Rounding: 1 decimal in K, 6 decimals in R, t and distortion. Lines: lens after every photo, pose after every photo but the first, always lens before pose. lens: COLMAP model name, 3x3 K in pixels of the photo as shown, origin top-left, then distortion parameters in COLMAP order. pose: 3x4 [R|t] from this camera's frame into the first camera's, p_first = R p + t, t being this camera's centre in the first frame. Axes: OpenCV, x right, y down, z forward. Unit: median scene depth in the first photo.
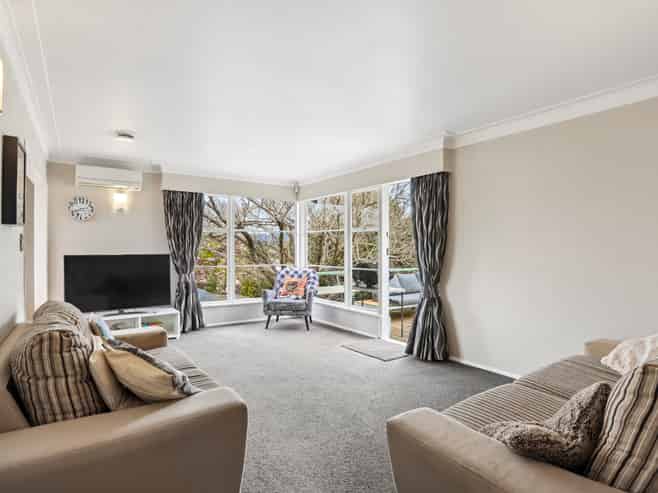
lens RADIAL K [[357.1, 0, 329.0], [0, 357.1, 246.5], [0, 0, 1]] dist [-0.000620, -0.000248]
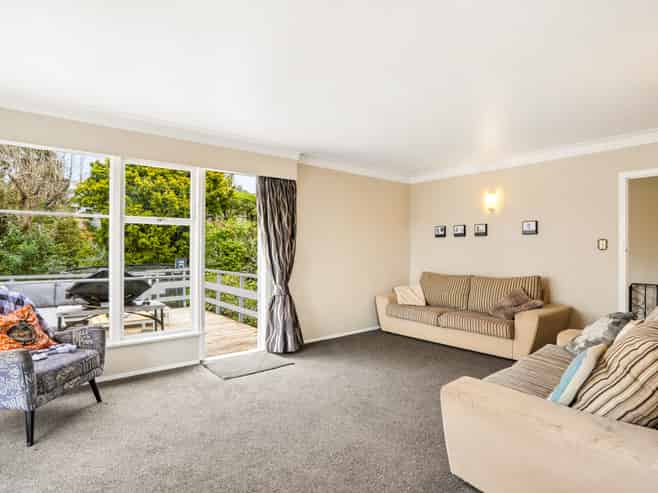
lens RADIAL K [[357.1, 0, 329.0], [0, 357.1, 246.5], [0, 0, 1]] dist [-0.000620, -0.000248]
pose [[-0.022079, 0.009800, 0.999708, -0.806739], [-0.012581, 0.999870, -0.010080, 0.008146], [-0.999677, -0.012800, -0.021953, 0.906886]]
